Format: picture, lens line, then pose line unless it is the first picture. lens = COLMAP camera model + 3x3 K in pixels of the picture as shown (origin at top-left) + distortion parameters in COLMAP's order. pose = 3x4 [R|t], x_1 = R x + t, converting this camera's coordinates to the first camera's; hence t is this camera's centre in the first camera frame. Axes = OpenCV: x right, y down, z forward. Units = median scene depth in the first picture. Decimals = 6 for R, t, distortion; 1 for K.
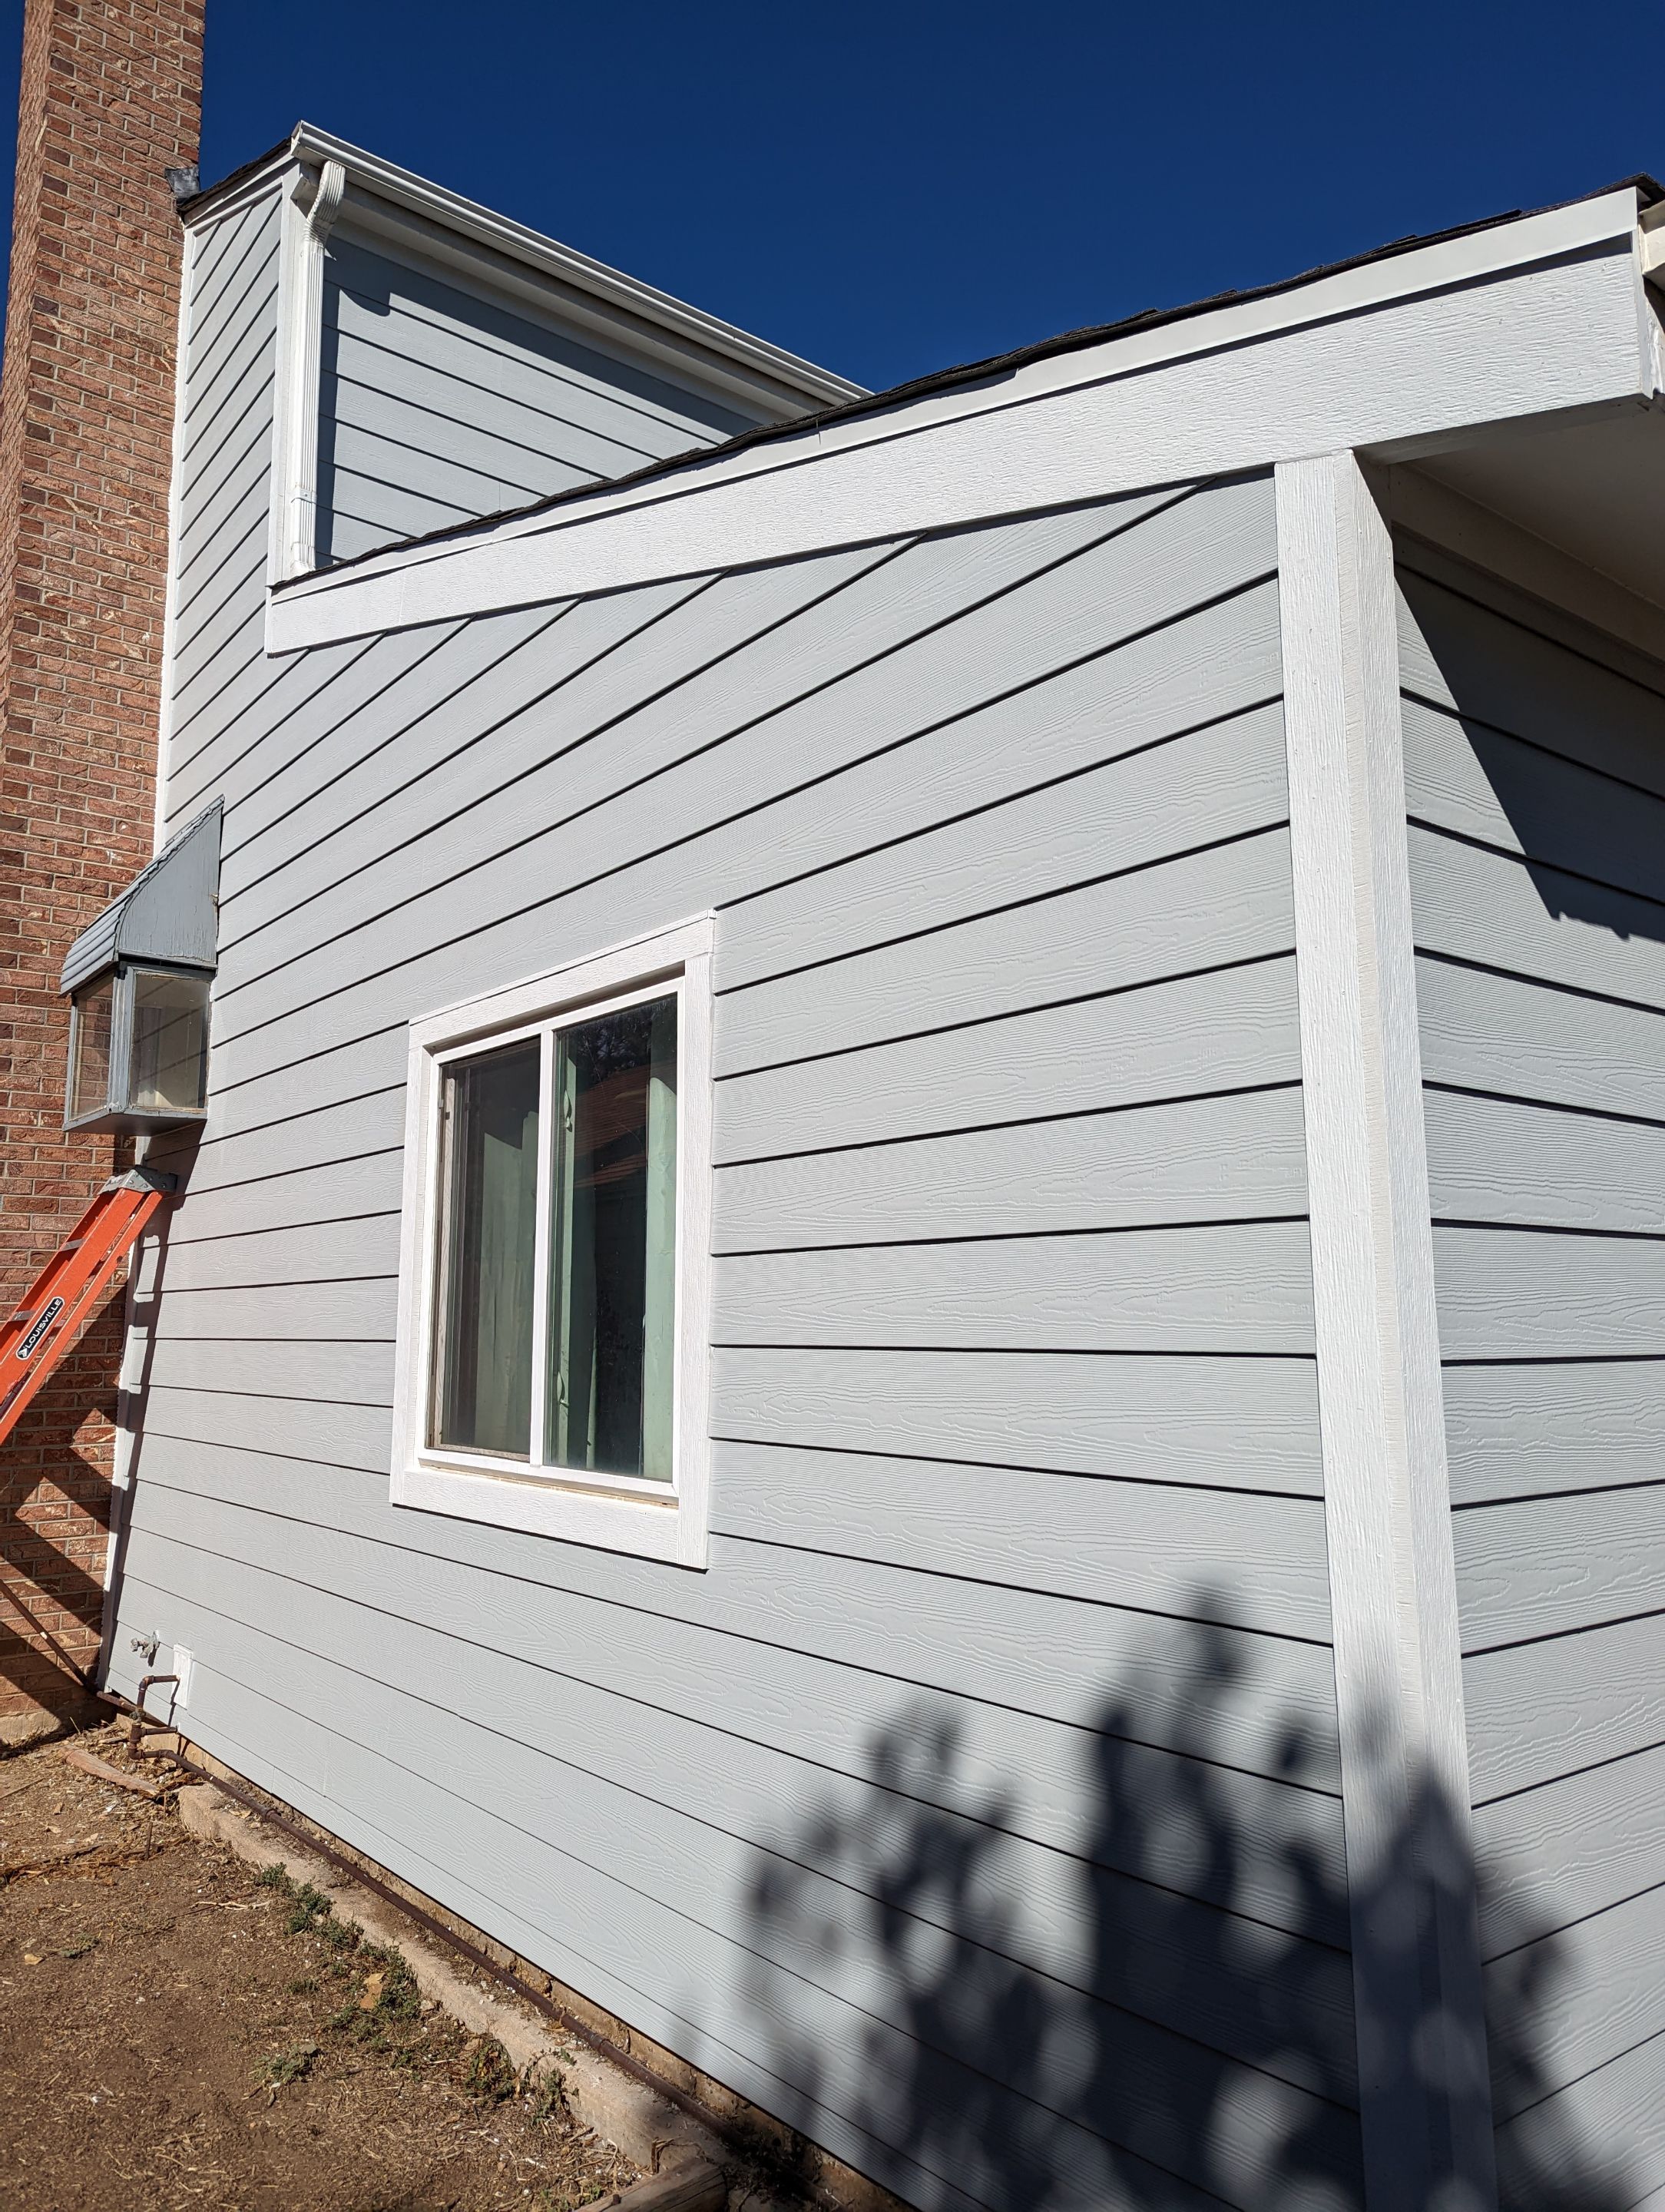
lens RADIAL K [[1567.7, 0, 842.7], [0, 1567.7, 1116.9], [0, 0, 1]] dist [0.062324, -0.064870]
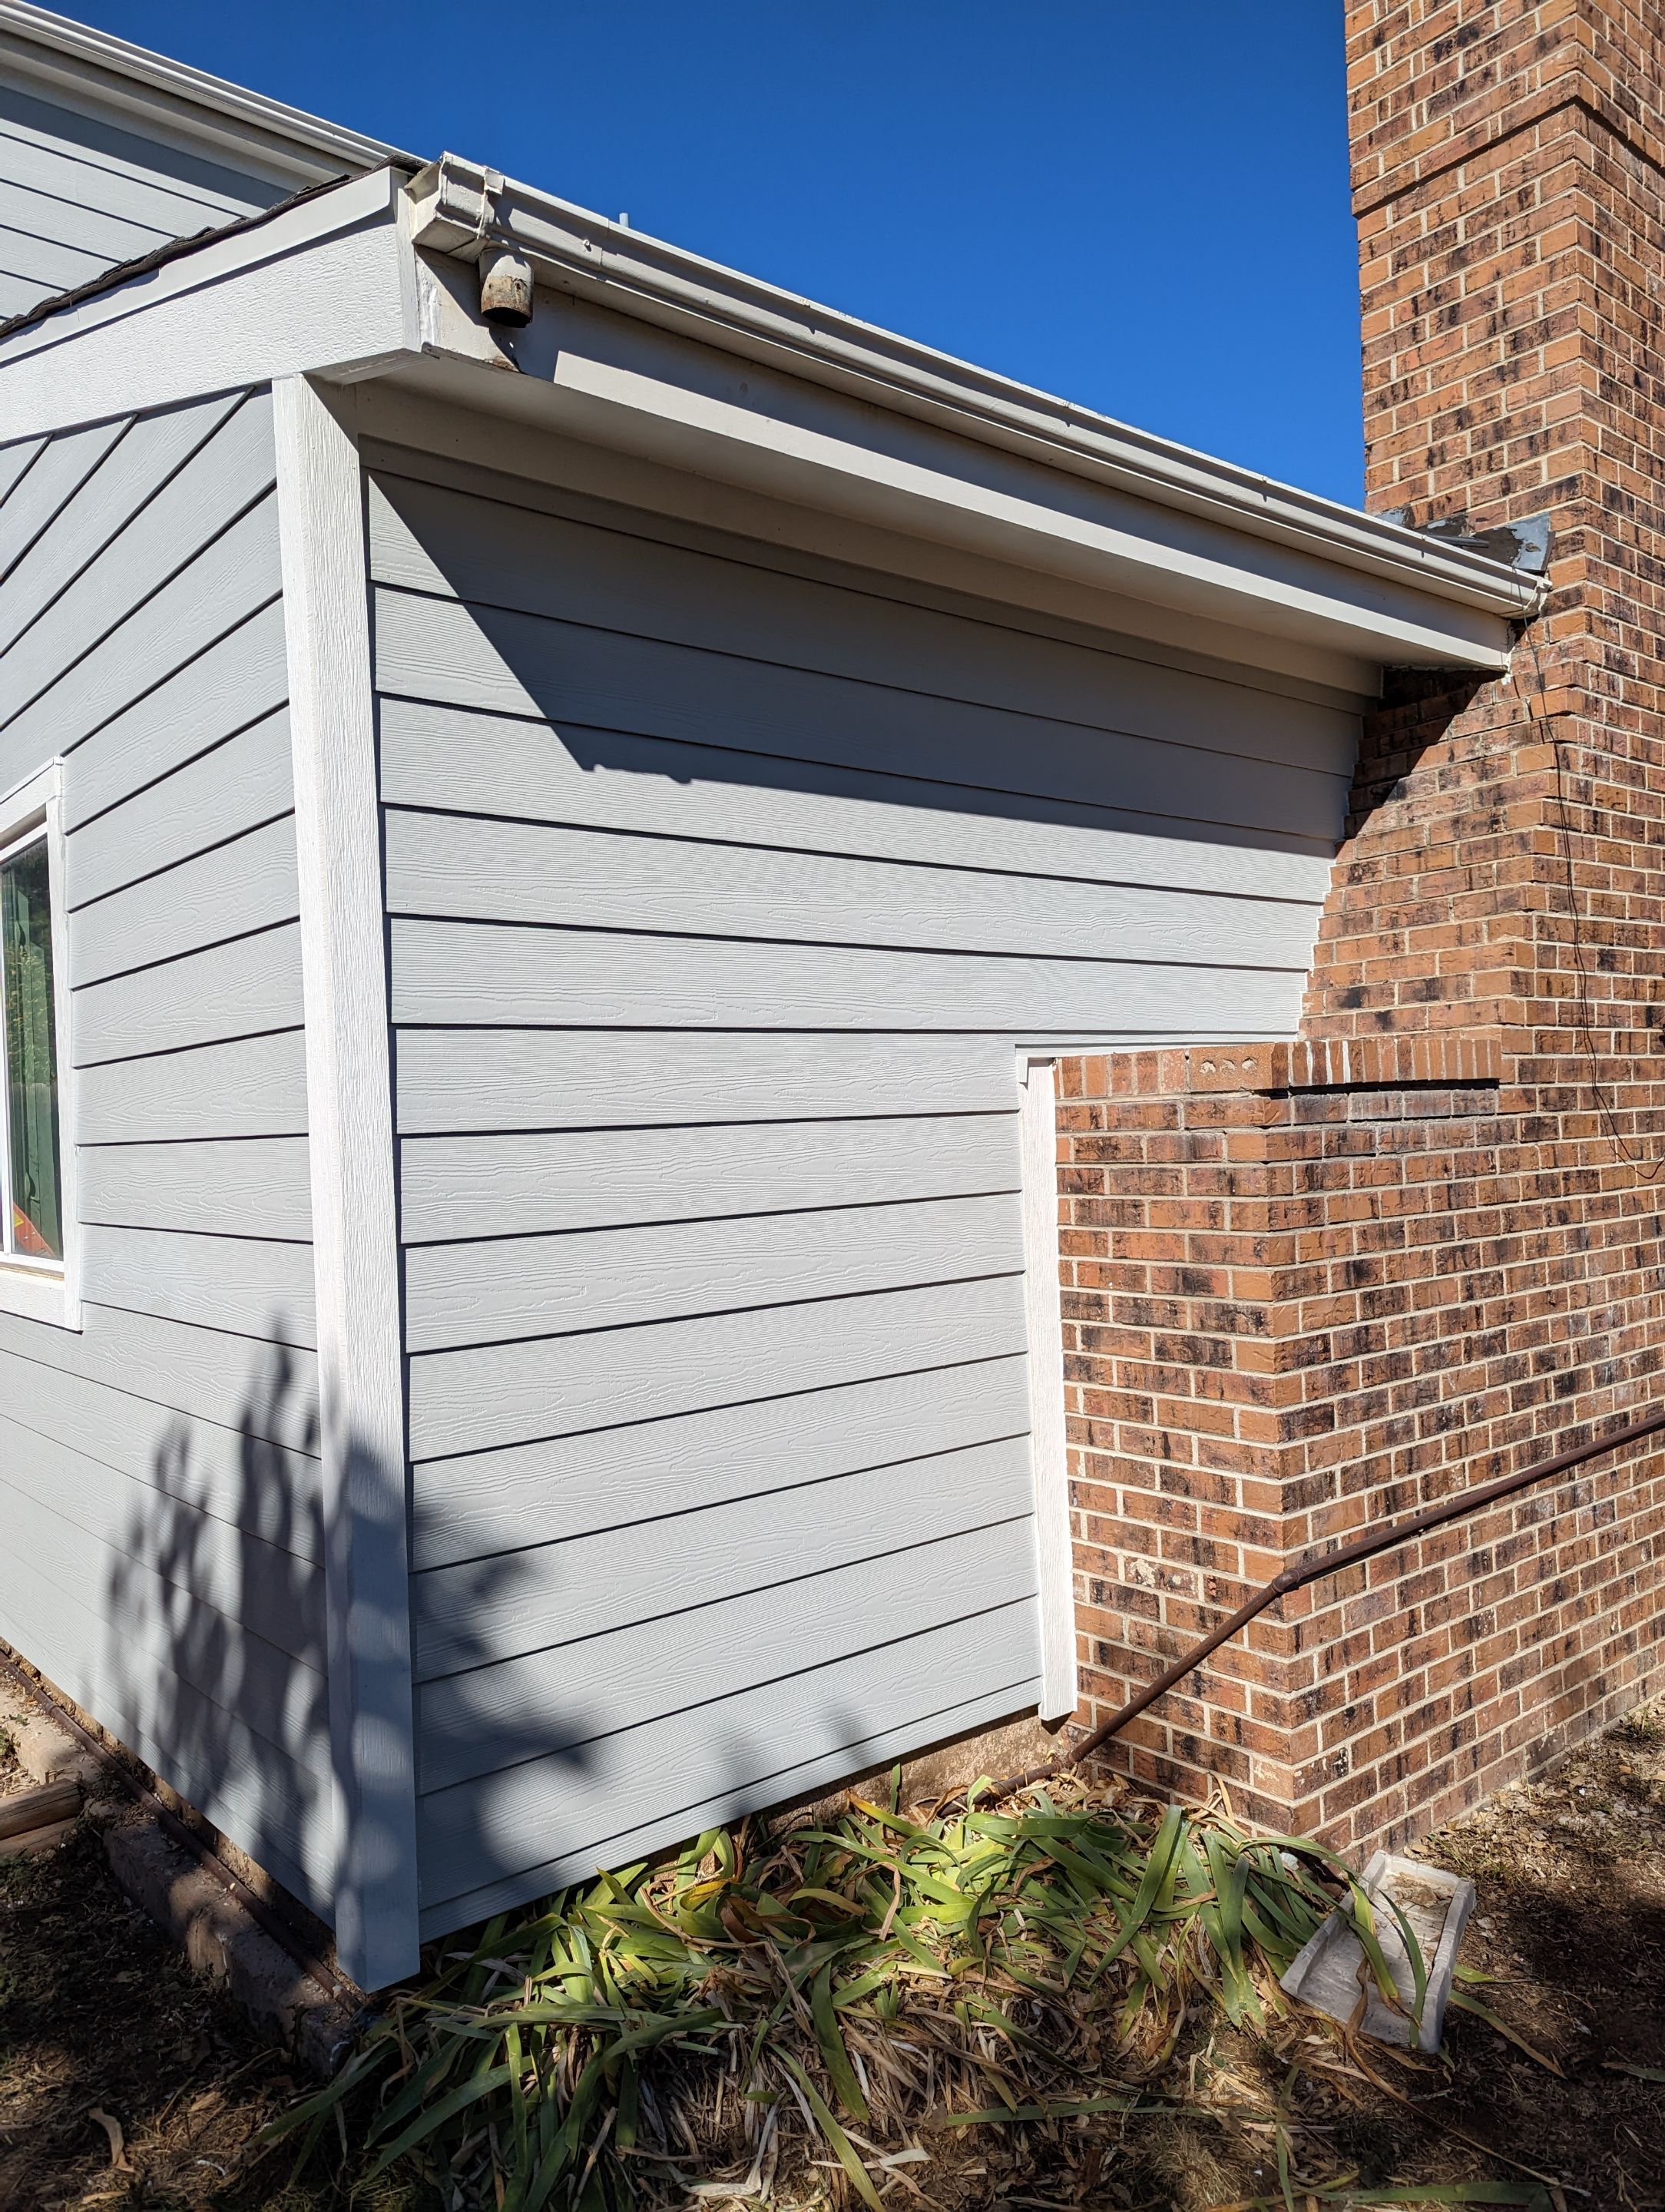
lens RADIAL K [[1567.7, 0, 842.7], [0, 1567.7, 1116.9], [0, 0, 1]] dist [0.062324, -0.064870]
pose [[0.998427, -0.044779, 0.033727, 0.616423], [0.039694, 0.989534, 0.138735, -0.019859], [-0.039587, -0.137178, 0.989755, -0.245962]]
